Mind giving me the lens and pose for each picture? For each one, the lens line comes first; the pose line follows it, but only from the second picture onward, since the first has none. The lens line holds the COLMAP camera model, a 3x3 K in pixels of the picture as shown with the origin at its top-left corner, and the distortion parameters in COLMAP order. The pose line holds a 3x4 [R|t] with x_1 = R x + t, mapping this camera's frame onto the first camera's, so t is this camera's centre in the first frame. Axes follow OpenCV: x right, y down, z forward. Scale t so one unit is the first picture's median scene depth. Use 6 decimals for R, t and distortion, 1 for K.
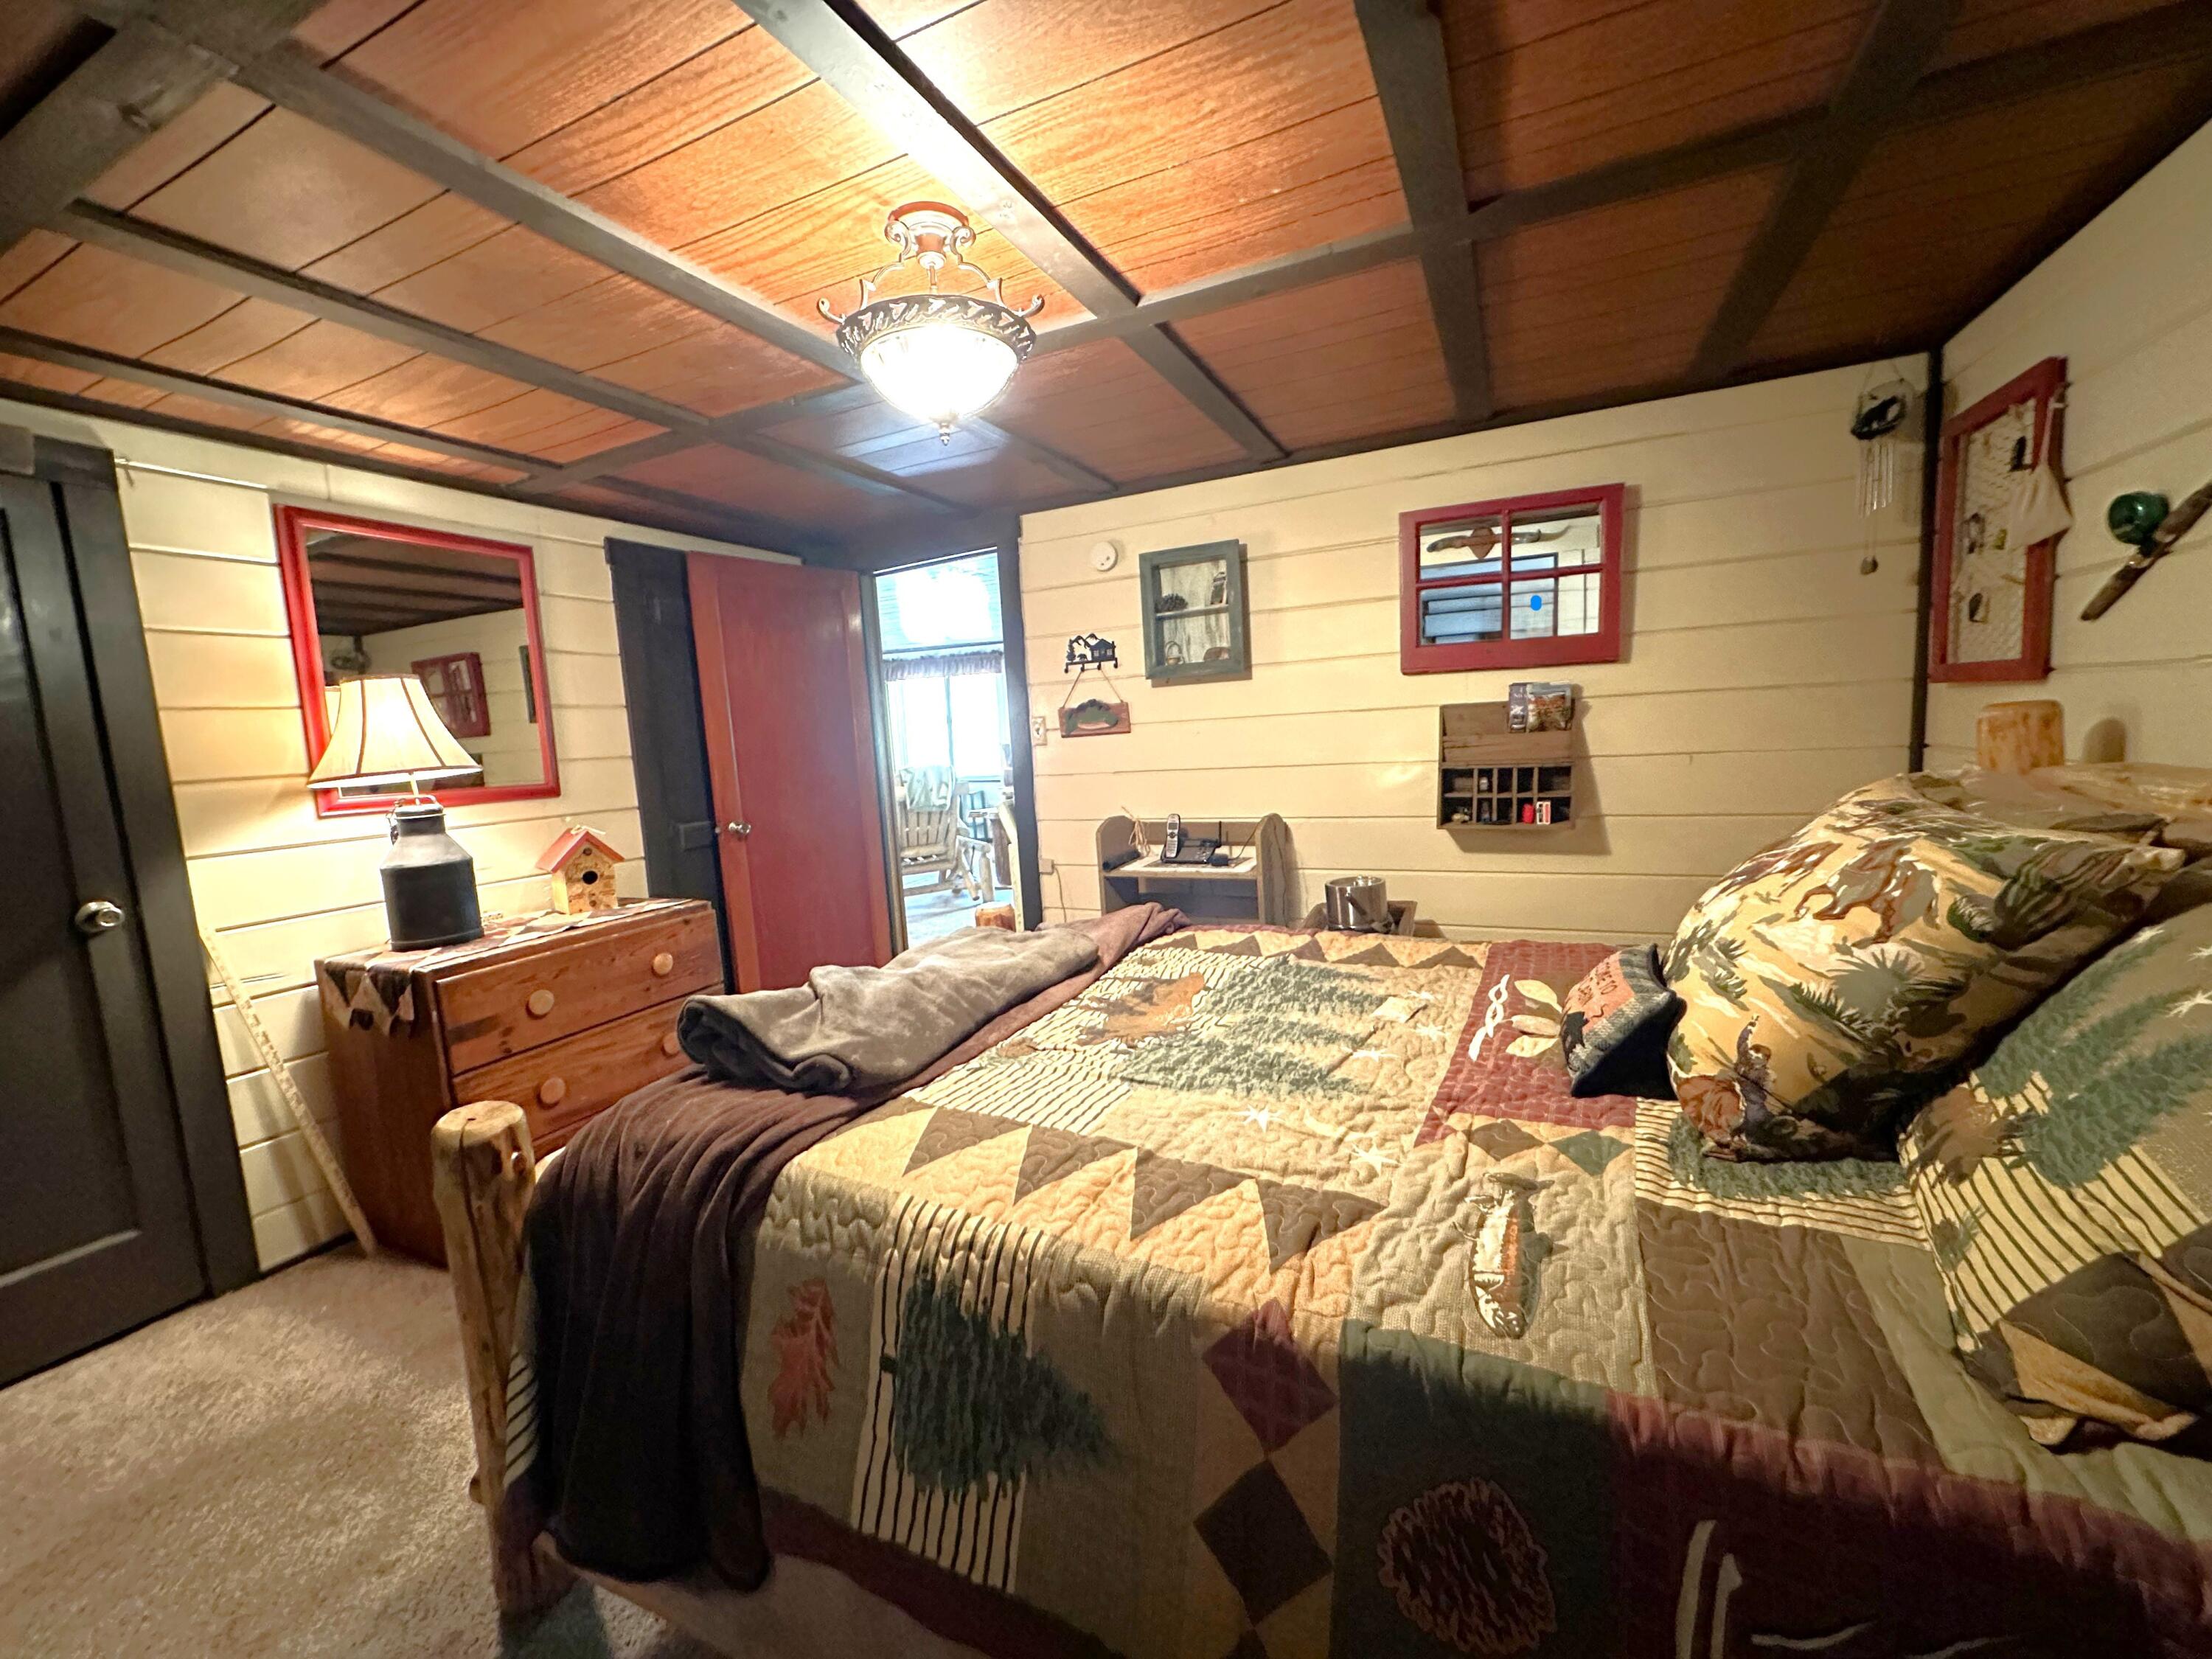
lens RADIAL K [[881.0, 0, 1105.1], [0, 881.0, 826.4], [0, 0, 1]] dist [-0.003229, 0.000333]
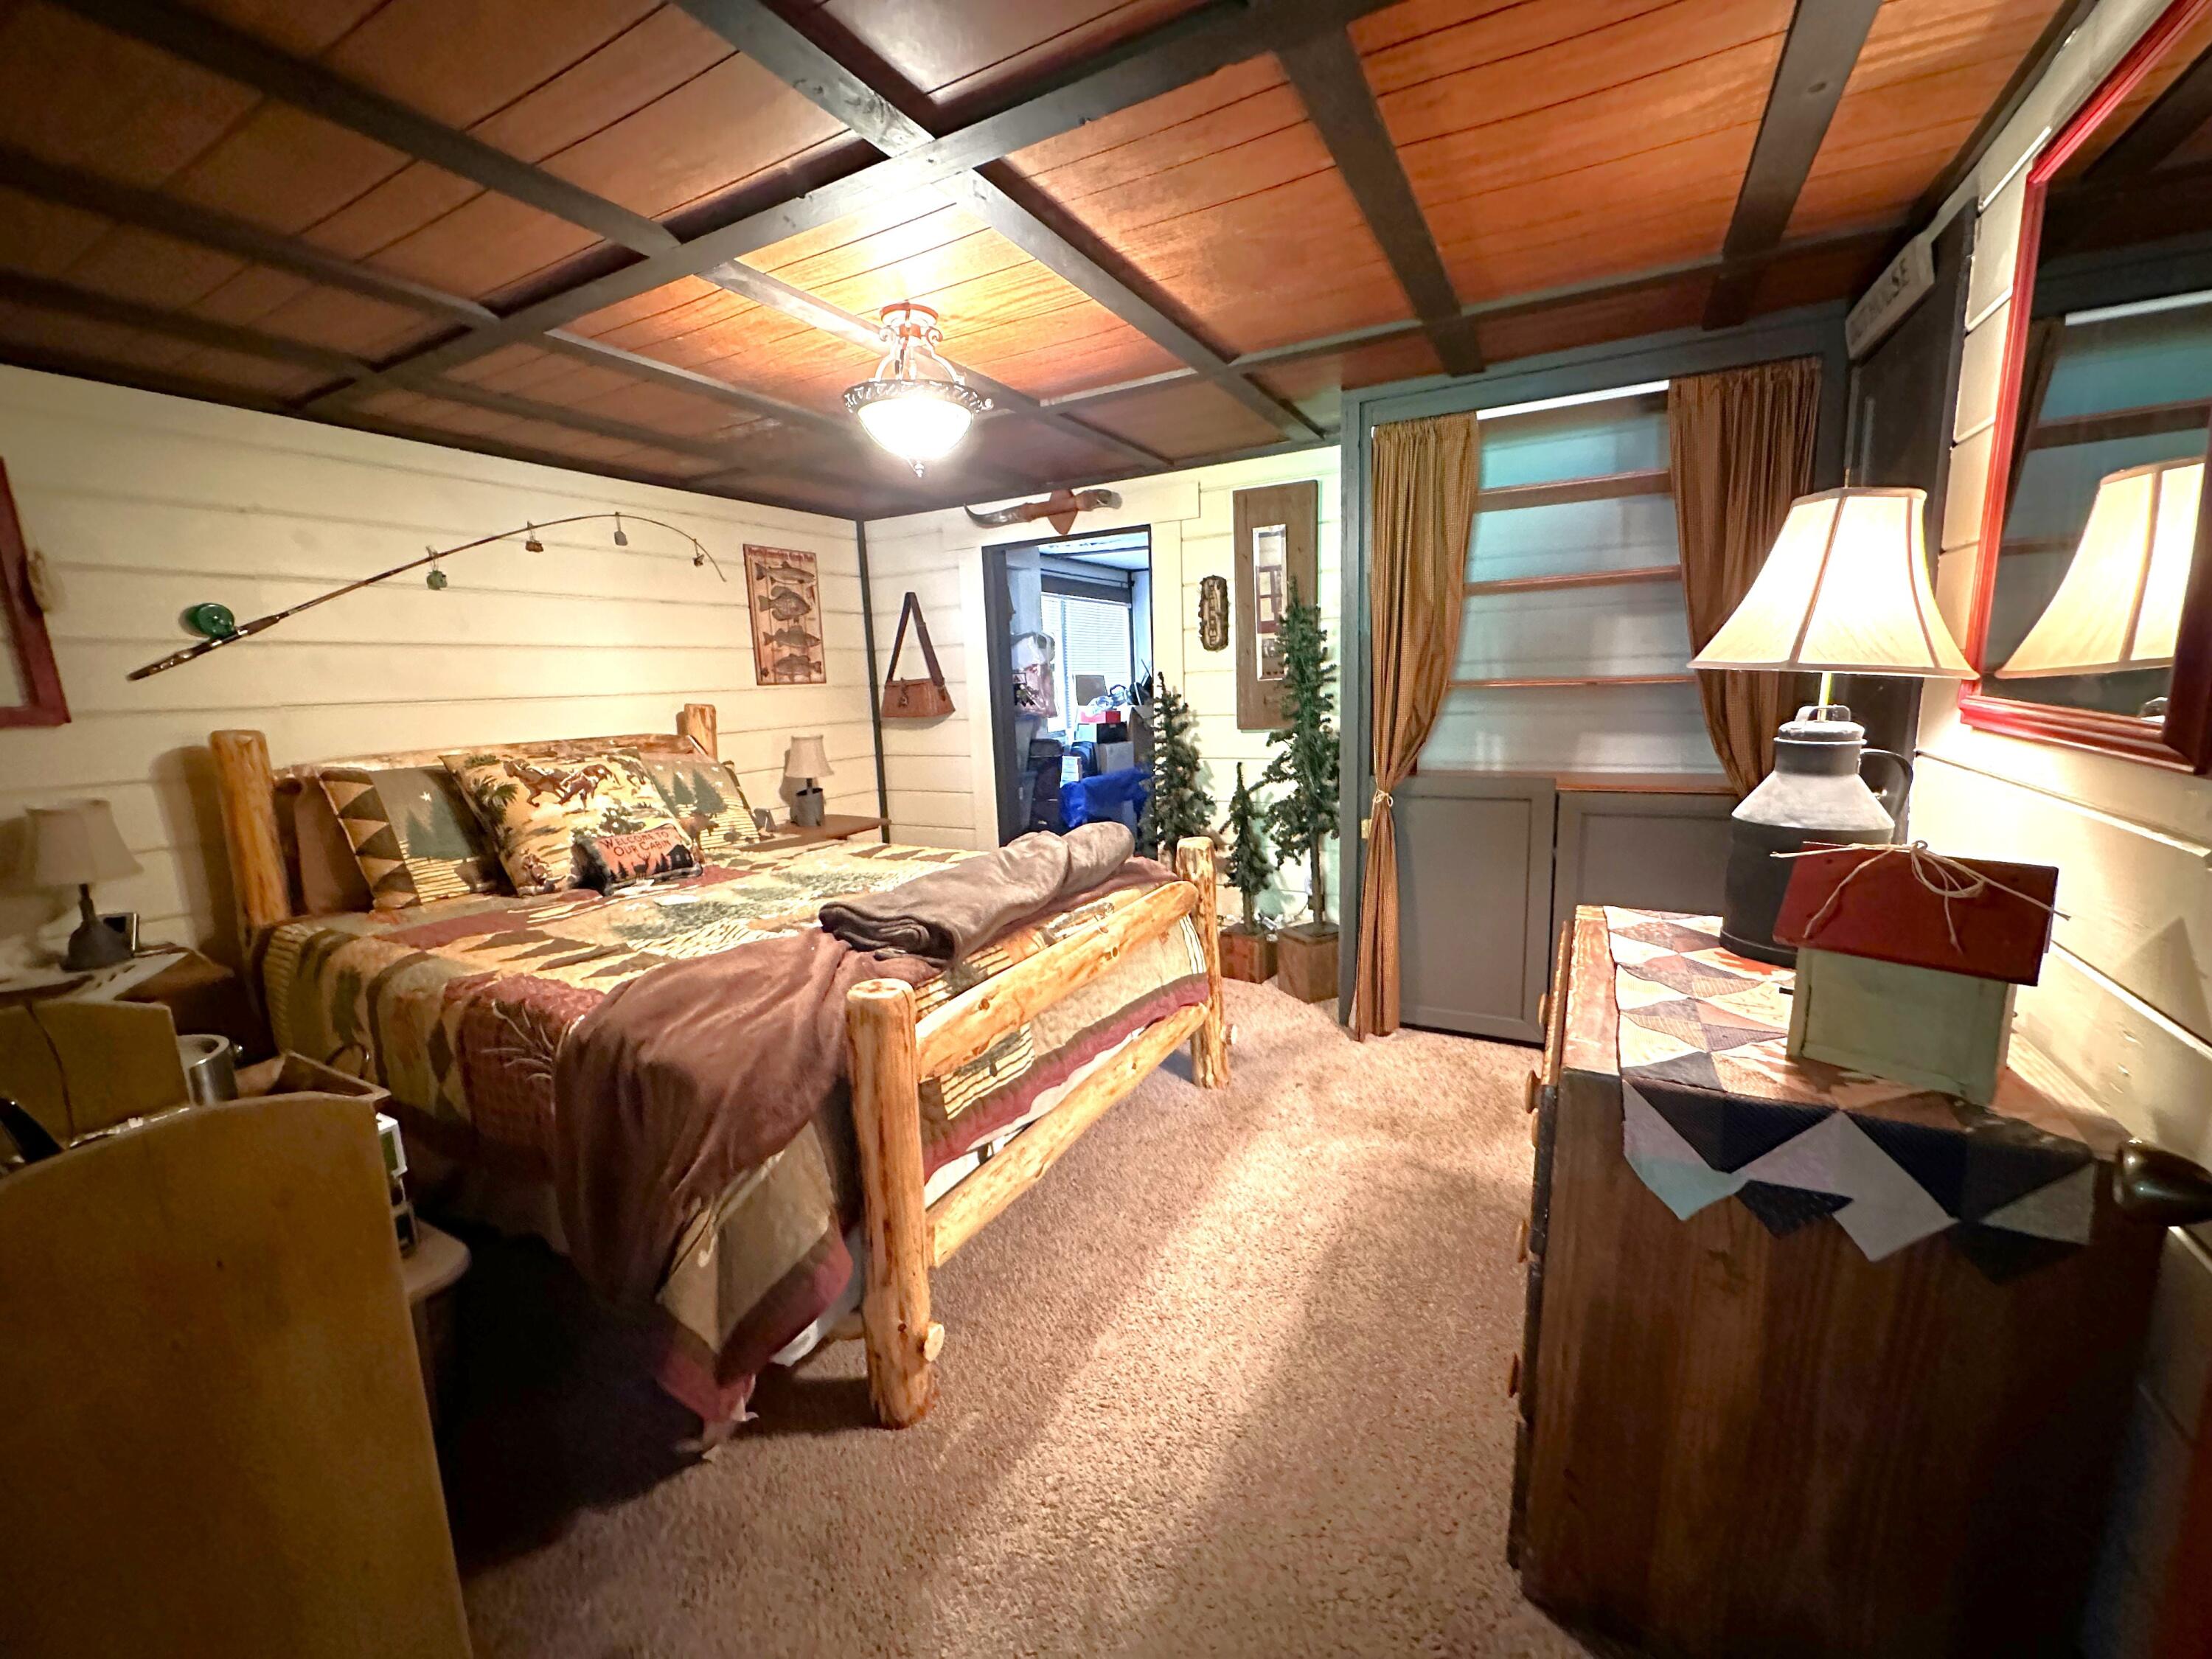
lens RADIAL K [[881.0, 0, 1111.7], [0, 881.0, 825.8], [0, 0, 1]] dist [-0.003229, 0.000333]
pose [[-0.994766, 0.081869, 0.061140, -0.257734], [0.095690, 0.956262, 0.276417, -0.127732], [-0.035835, 0.280821, -0.959091, 1.220664]]
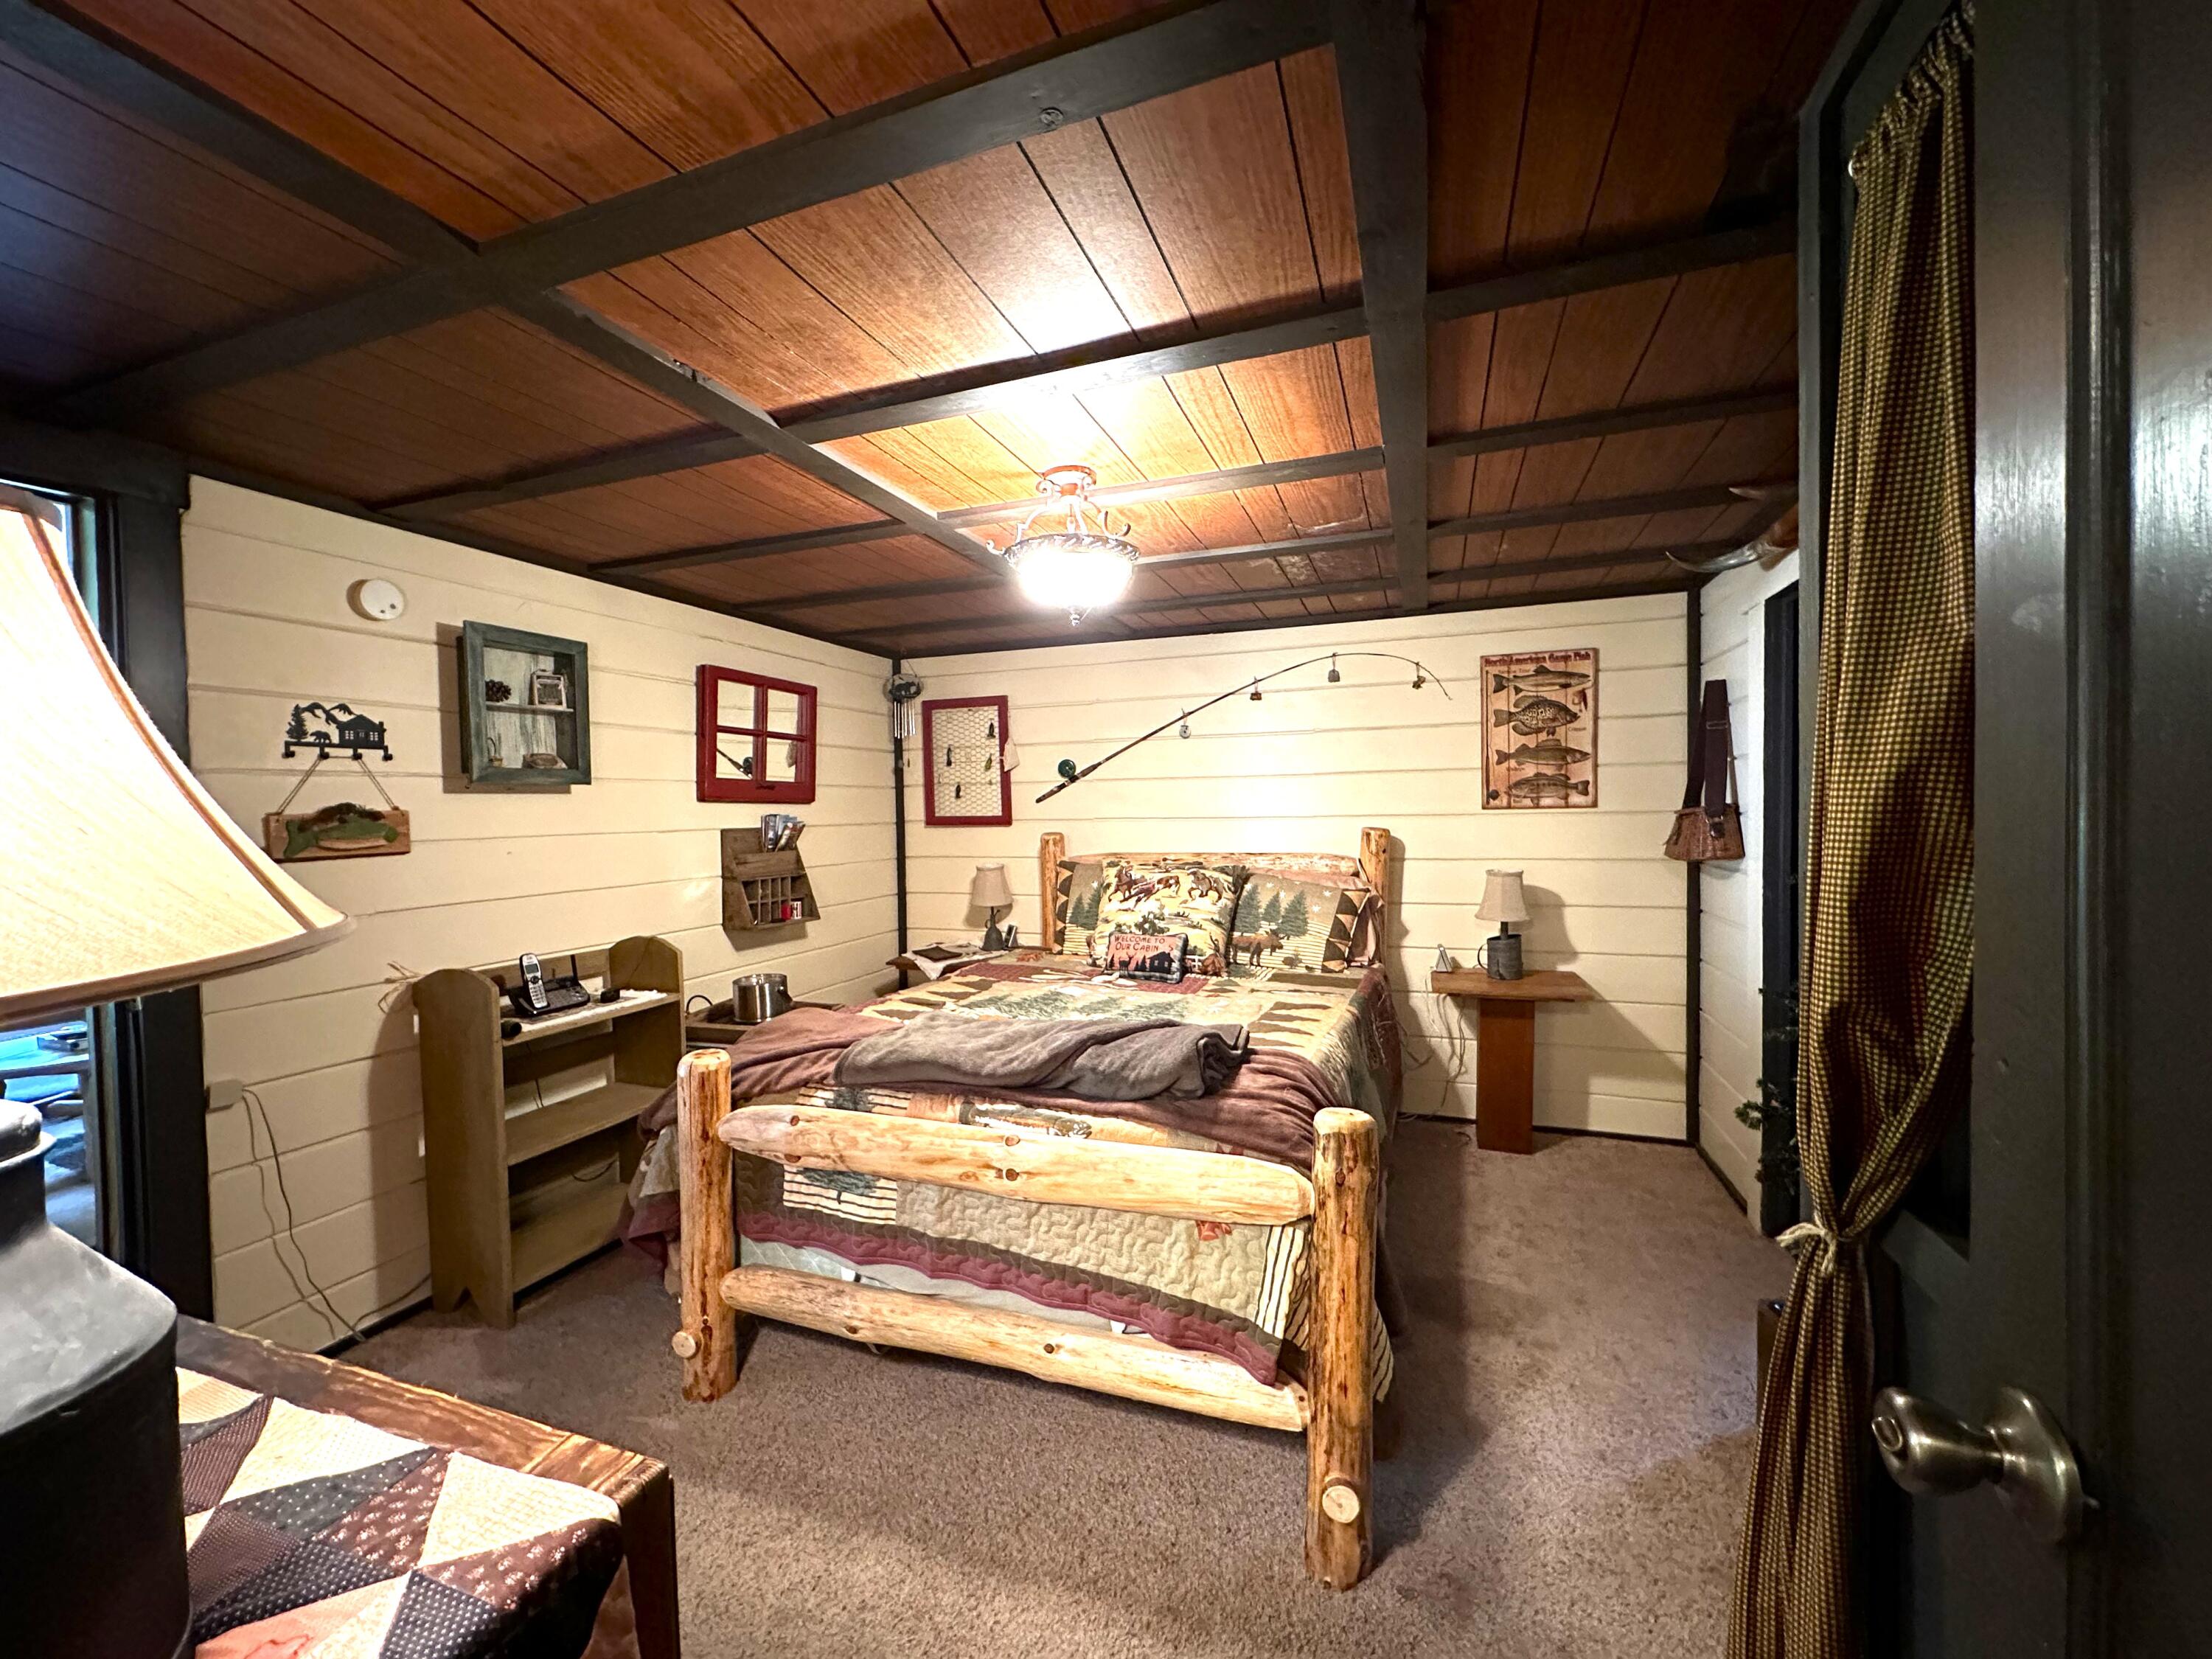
lens RADIAL K [[881.0, 0, 1105.1], [0, 881.0, 829.0], [0, 0, 1]] dist [-0.003229, 0.000333]
pose [[-0.096875, 0.037000, 0.994609, -0.769073], [0.138830, 0.990042, -0.023308, -0.034925], [-0.985567, 0.135824, -0.101047, 0.556602]]
